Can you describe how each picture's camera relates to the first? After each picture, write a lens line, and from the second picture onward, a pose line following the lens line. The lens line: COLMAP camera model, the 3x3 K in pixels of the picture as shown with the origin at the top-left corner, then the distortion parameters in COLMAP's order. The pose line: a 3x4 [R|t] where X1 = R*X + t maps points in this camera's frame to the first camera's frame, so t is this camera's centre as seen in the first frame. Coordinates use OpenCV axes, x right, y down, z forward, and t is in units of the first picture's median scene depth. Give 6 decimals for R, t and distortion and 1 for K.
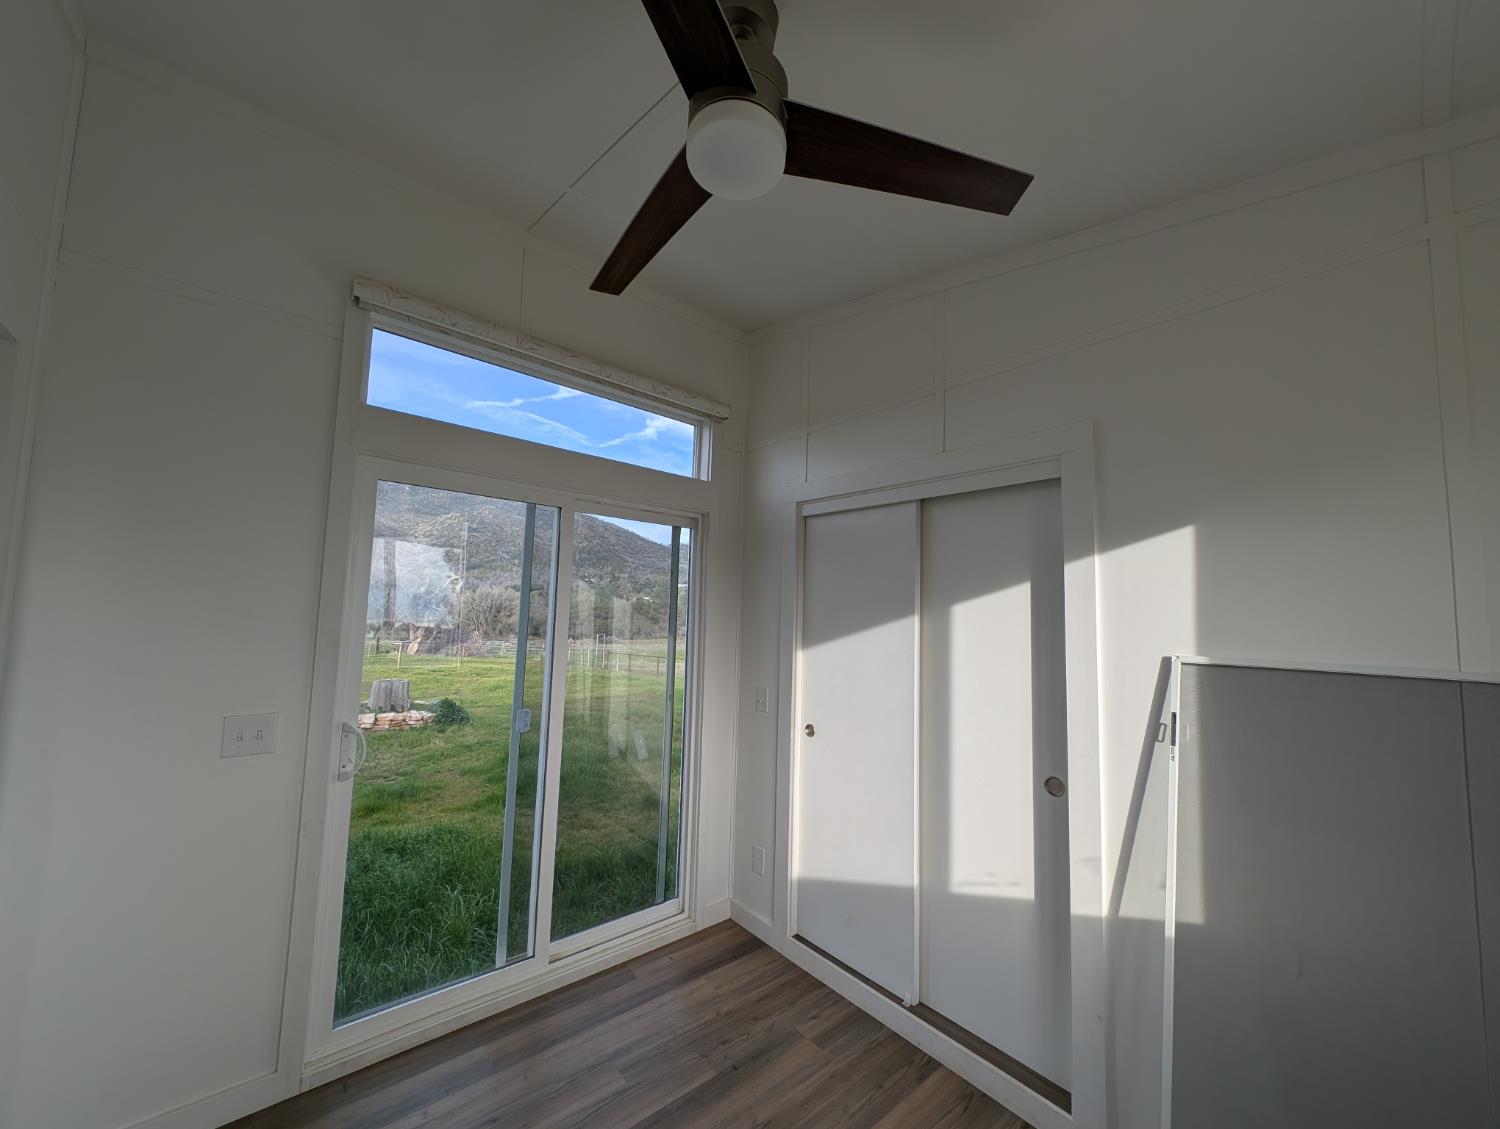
lens RADIAL K [[564.3, 0, 754.4], [0, 564.3, 565.1], [0, 0, 1]] dist [-0.002135, -0.000940]
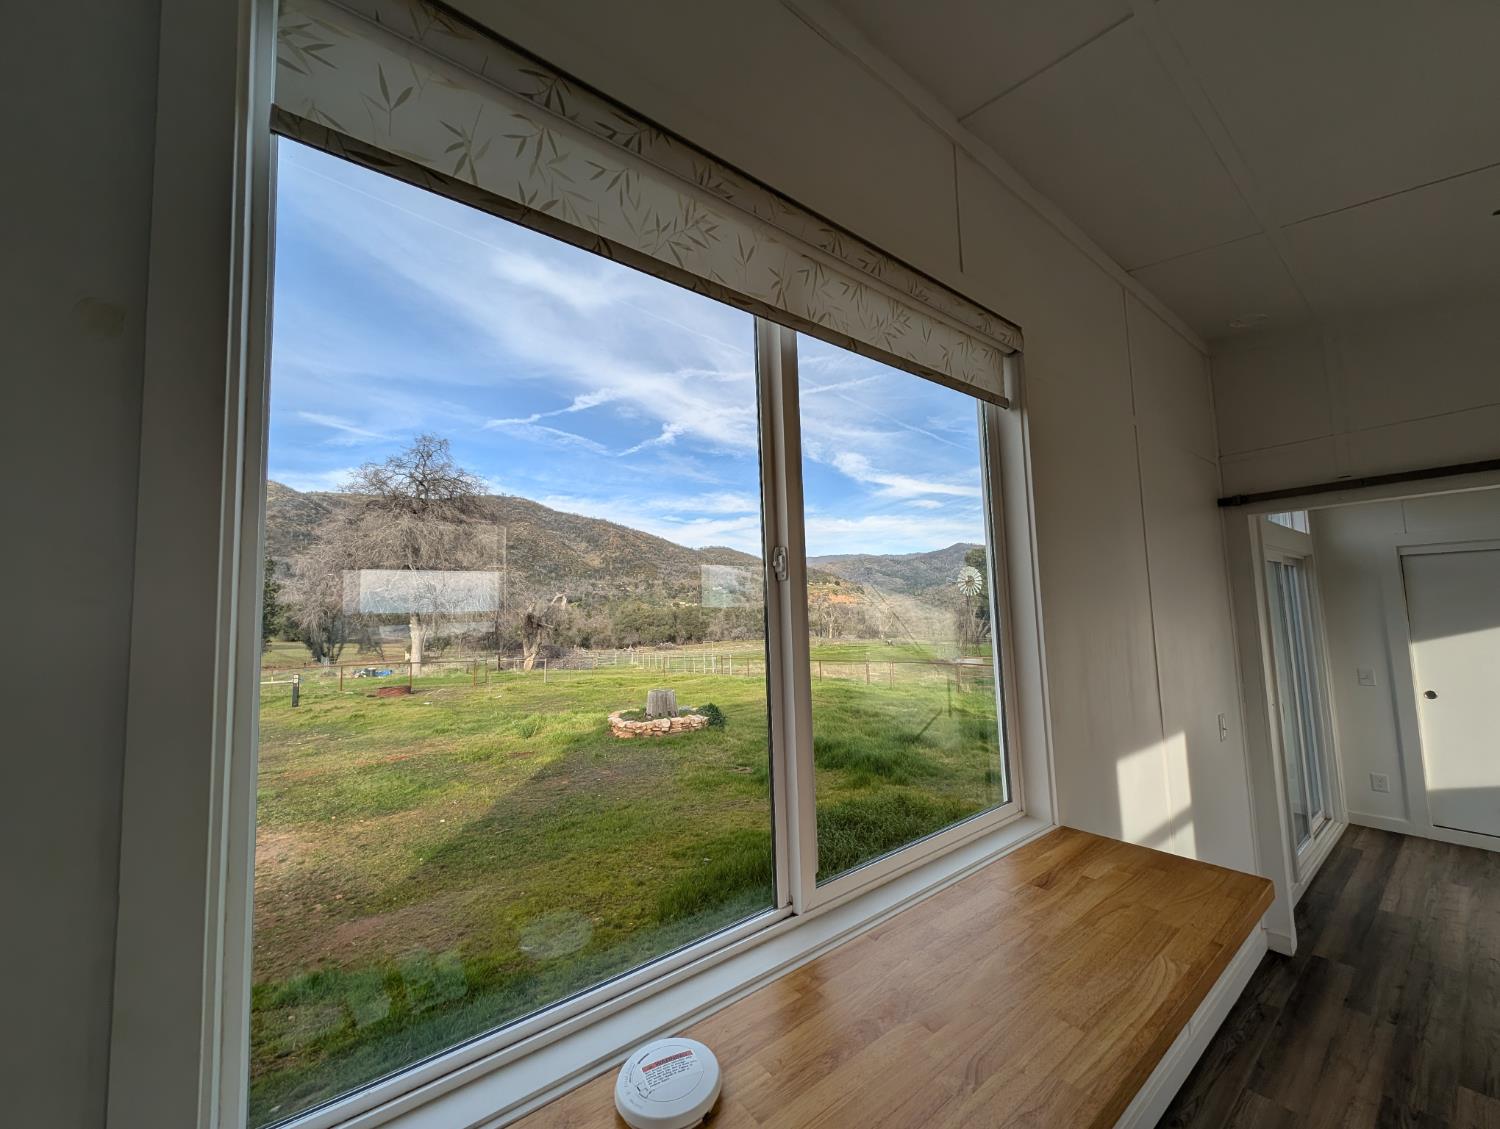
lens RADIAL K [[564.3, 0, 747.7], [0, 564.3, 570.3], [0, 0, 1]] dist [-0.002135, -0.000940]
pose [[0.995418, -0.064201, -0.070861, -1.903497], [0.064891, 0.997864, 0.007475, -0.211084], [0.070230, -0.012039, 0.997458, -0.771047]]
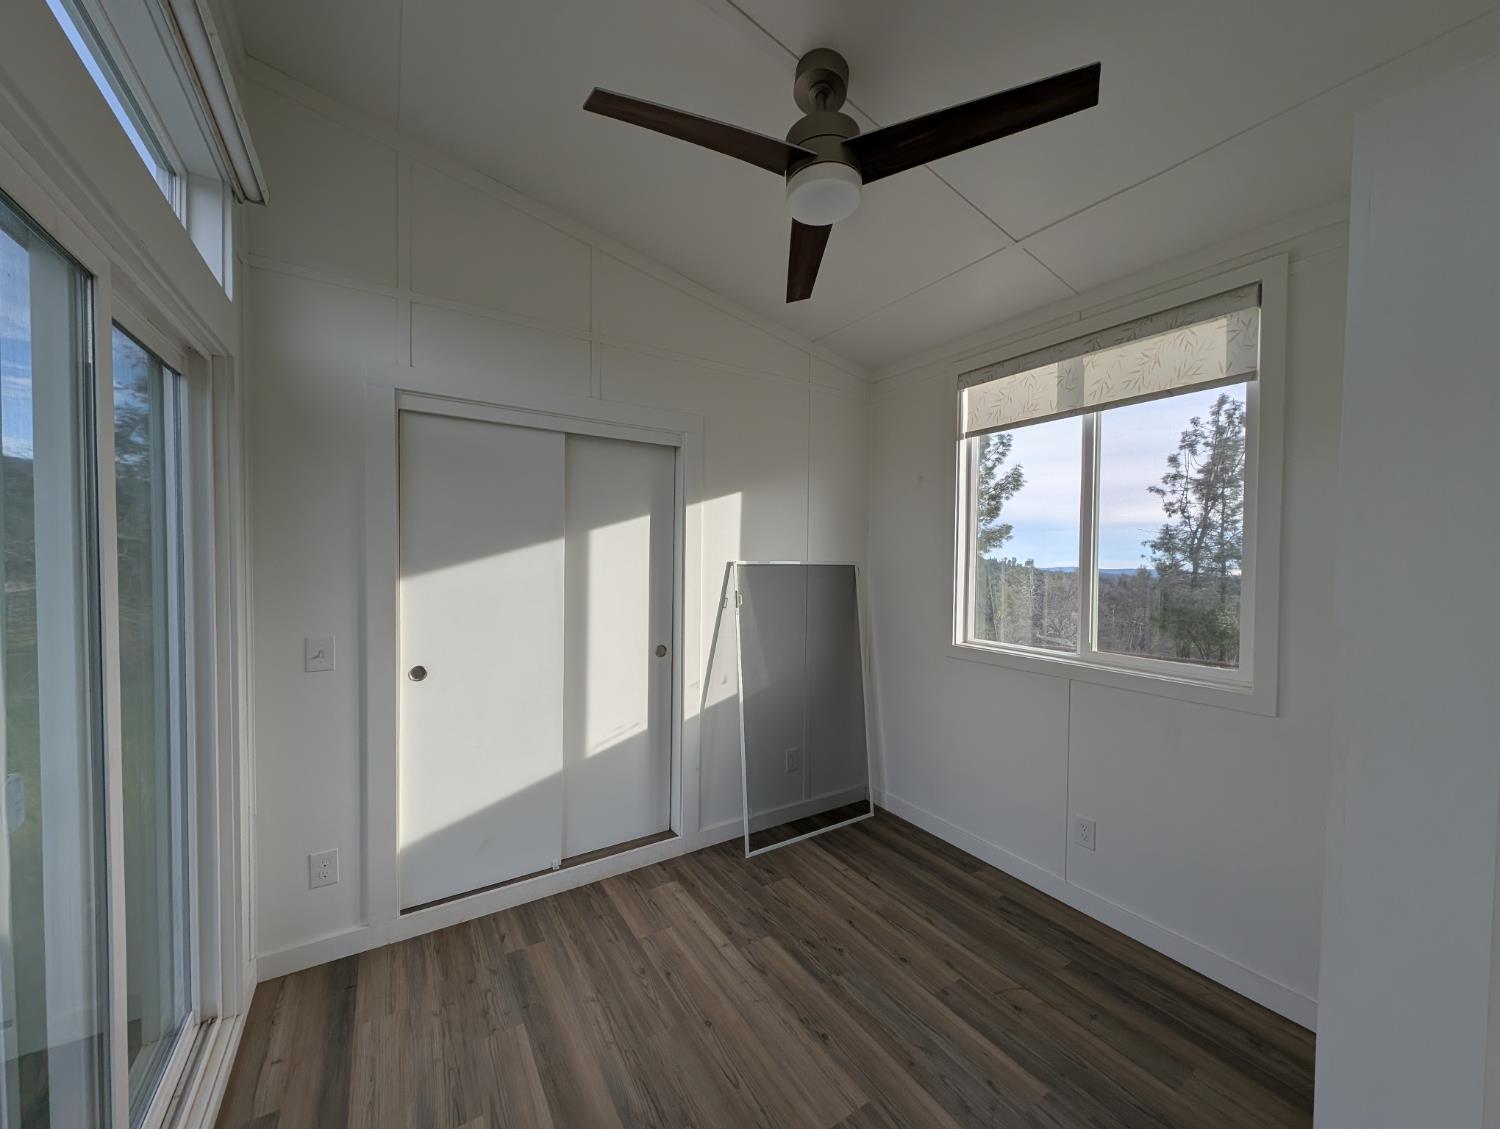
lens RADIAL K [[564.3, 0, 745.6], [0, 564.3, 565.3], [0, 0, 1]] dist [-0.002135, -0.000940]
pose [[0.135768, -0.048582, 0.989549, -0.767237], [-0.100698, 0.992948, 0.062565, 0.037088], [-0.985610, -0.108140, 0.129918, 0.498159]]
